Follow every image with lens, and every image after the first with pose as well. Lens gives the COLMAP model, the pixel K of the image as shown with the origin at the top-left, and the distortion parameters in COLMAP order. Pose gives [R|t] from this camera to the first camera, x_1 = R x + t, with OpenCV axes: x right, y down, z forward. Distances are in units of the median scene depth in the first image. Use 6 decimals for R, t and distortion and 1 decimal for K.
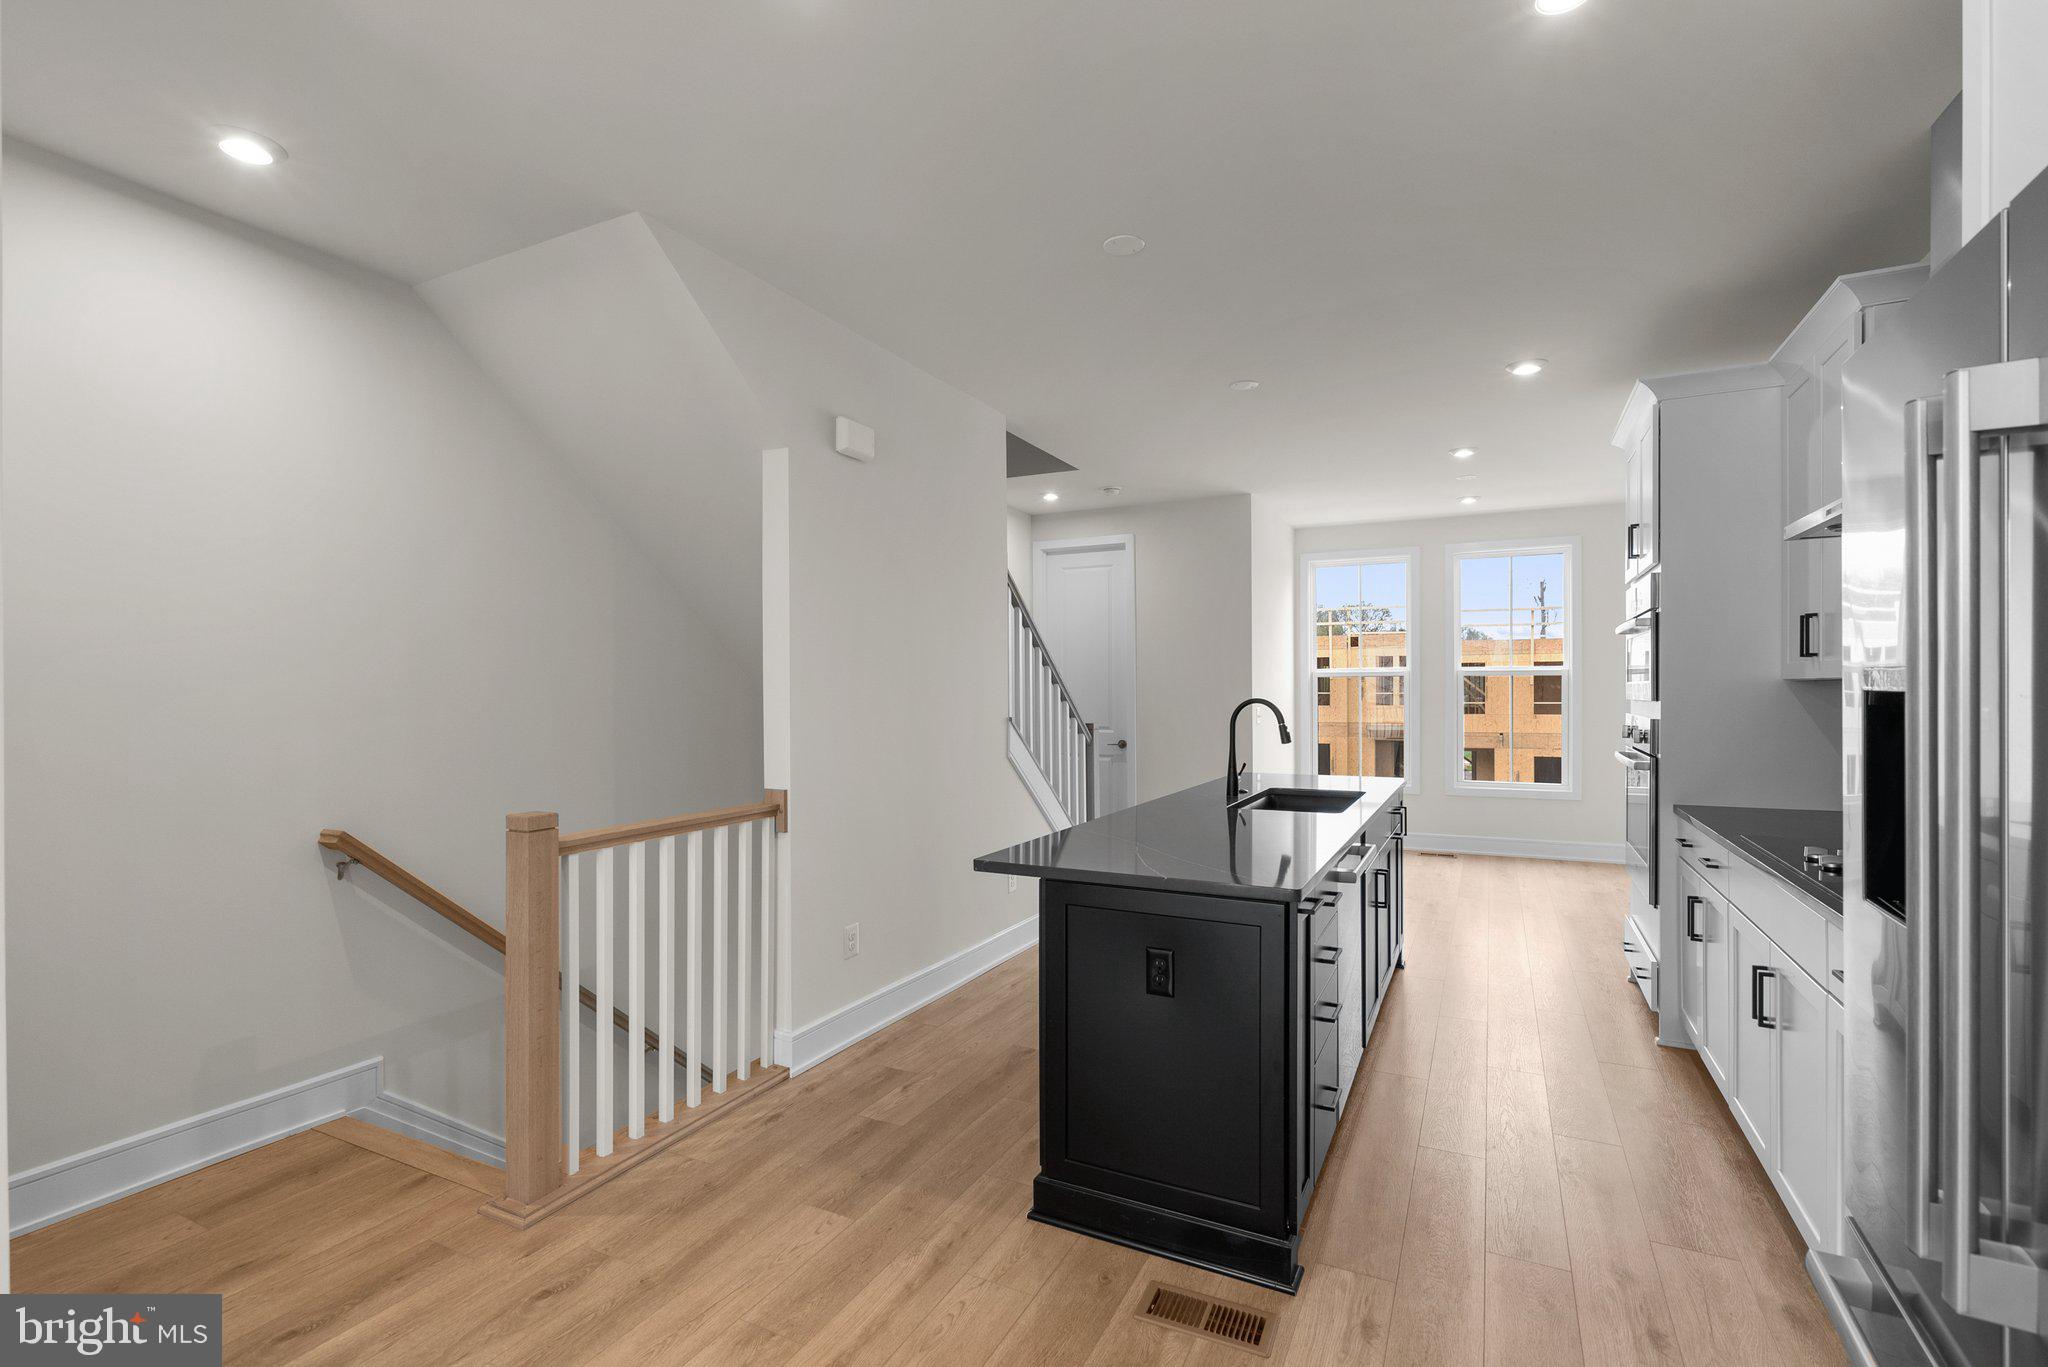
lens RADIAL K [[932.3, 0, 1014.0], [0, 932.3, 680.6], [0, 0, 1]] dist [-0.001935, 0.000330]
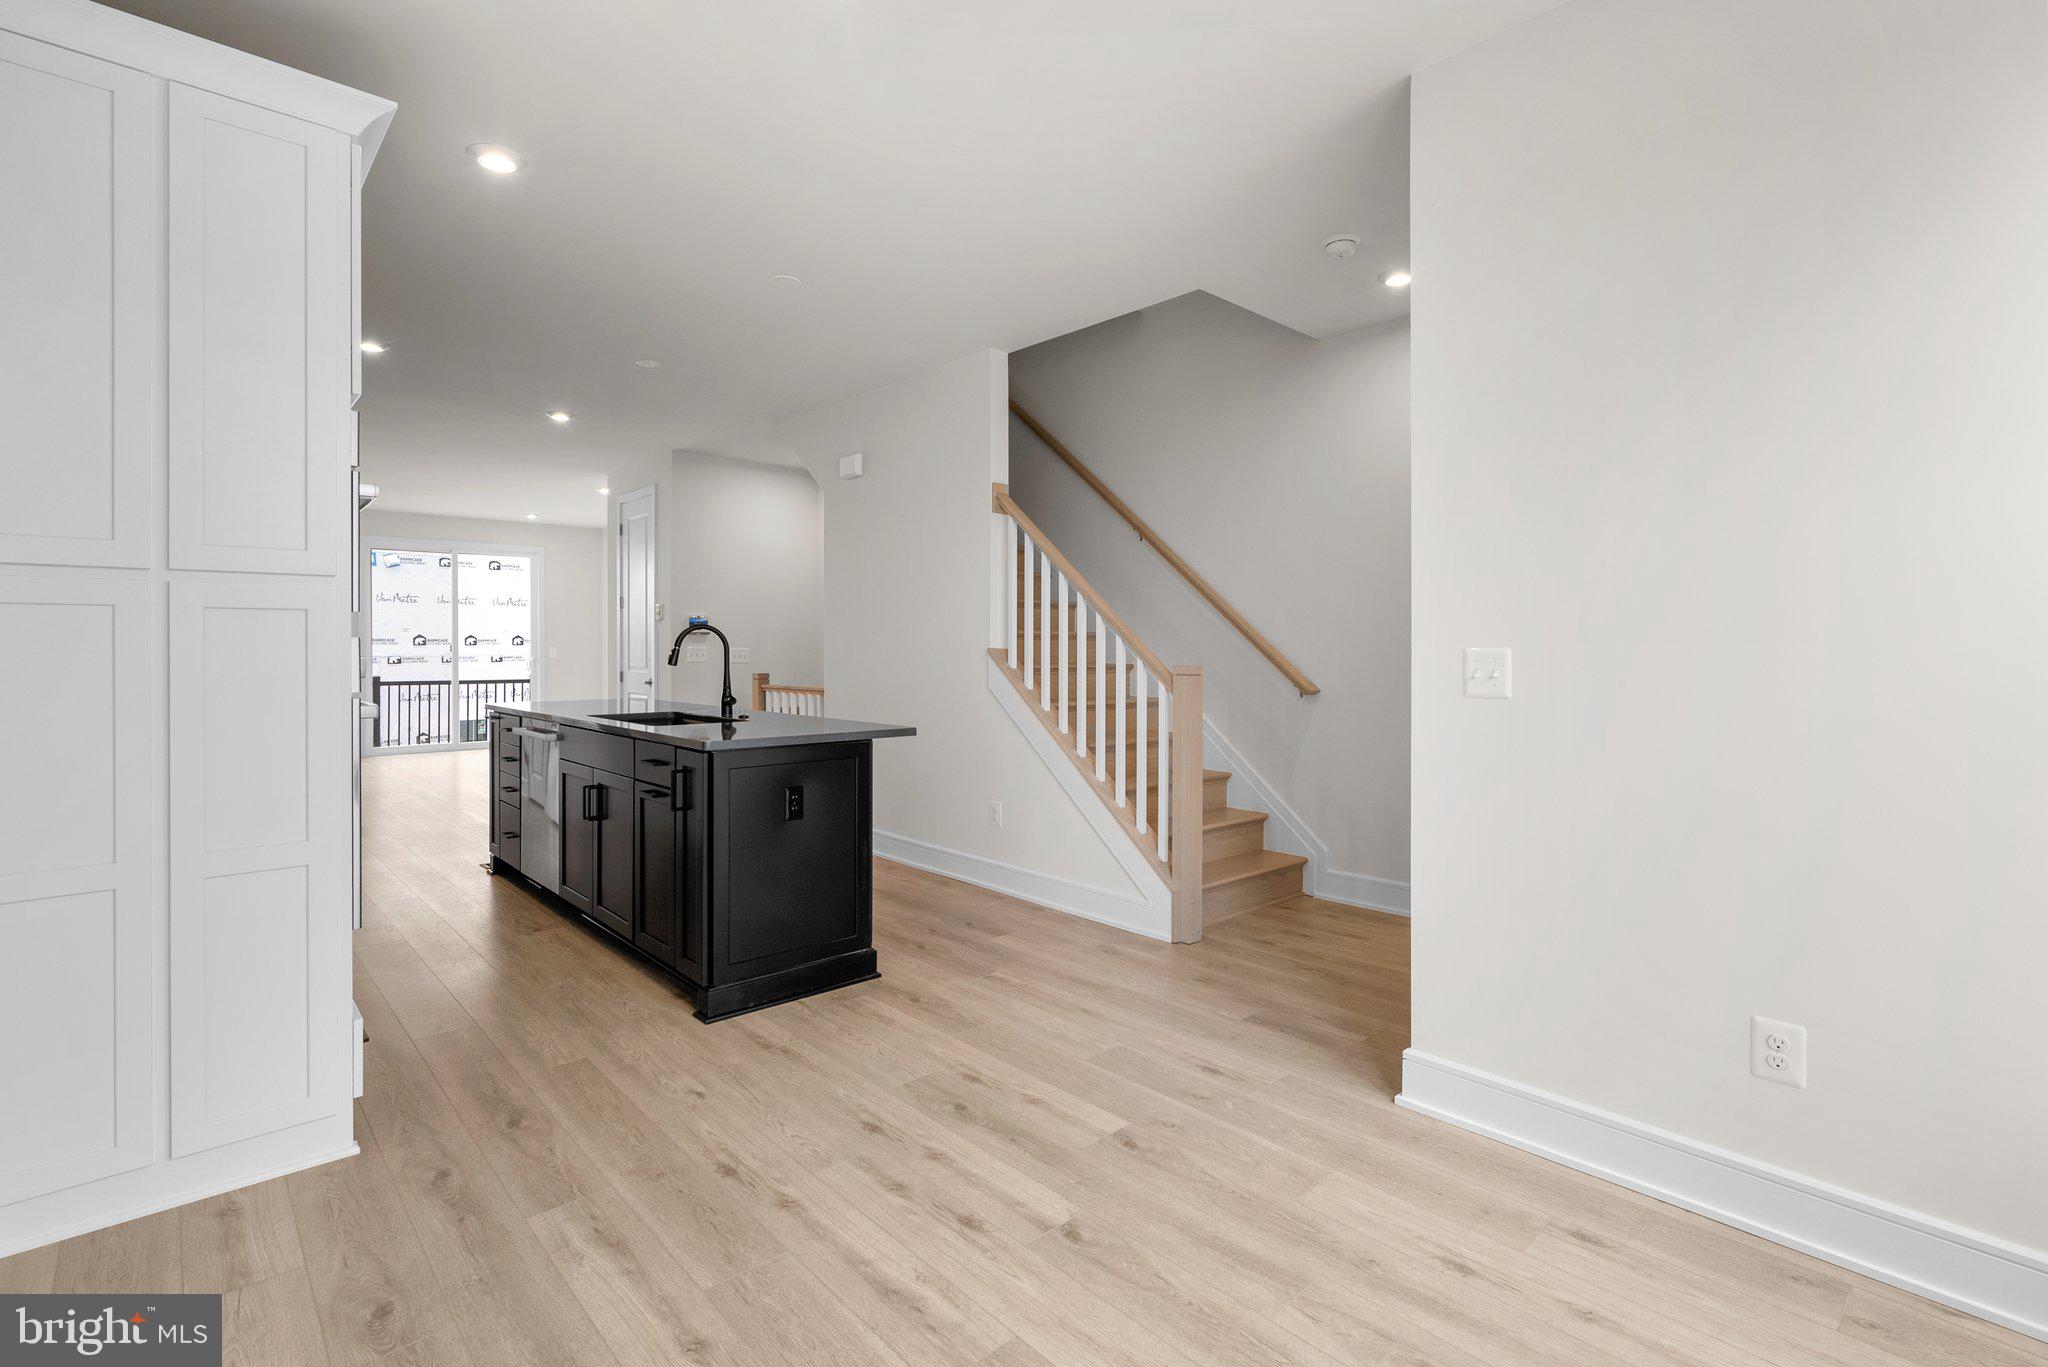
lens RADIAL K [[952.9, 0, 1016.9], [0, 952.9, 644.8], [0, 0, 1]] dist [0.002158, 0.000720]
pose [[-0.344955, 0.001586, -0.938618, 0.942522], [0.010485, 0.999943, -0.002164, 0.039232], [0.938561, -0.010588, -0.344952, 1.377941]]
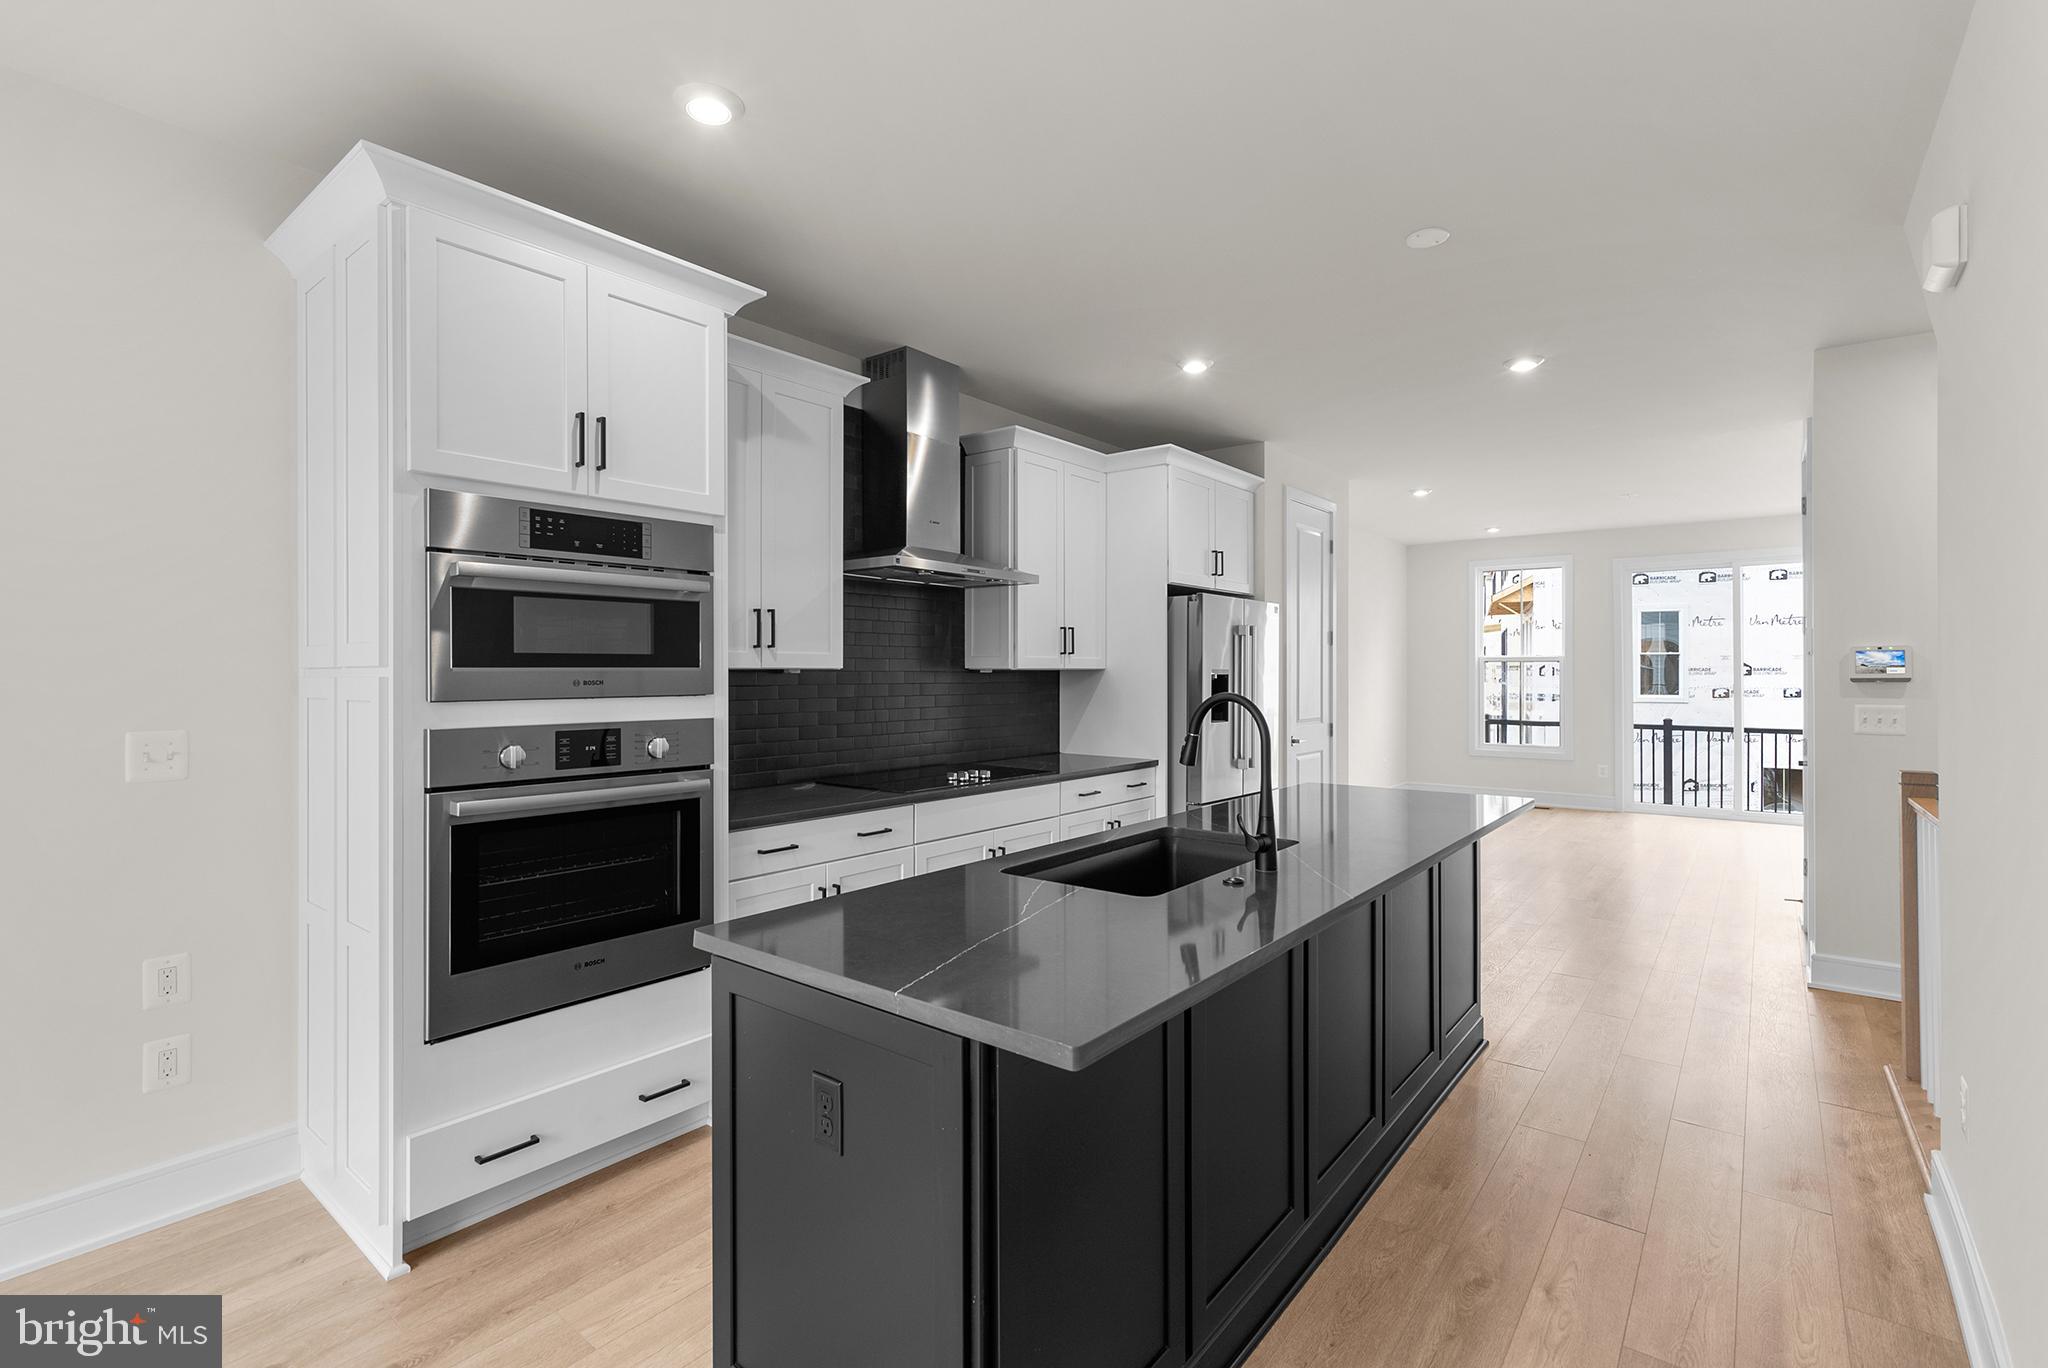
lens RADIAL K [[932.3, 0, 1014.0], [0, 932.3, 681.1], [0, 0, 1]] dist [-0.001935, 0.000330]
pose [[-0.979852, 0.008328, 0.199550, 0.214145], [0.007910, 0.999965, -0.002891, 0.009177], [-0.199567, -0.001254, -0.979883, 1.281209]]
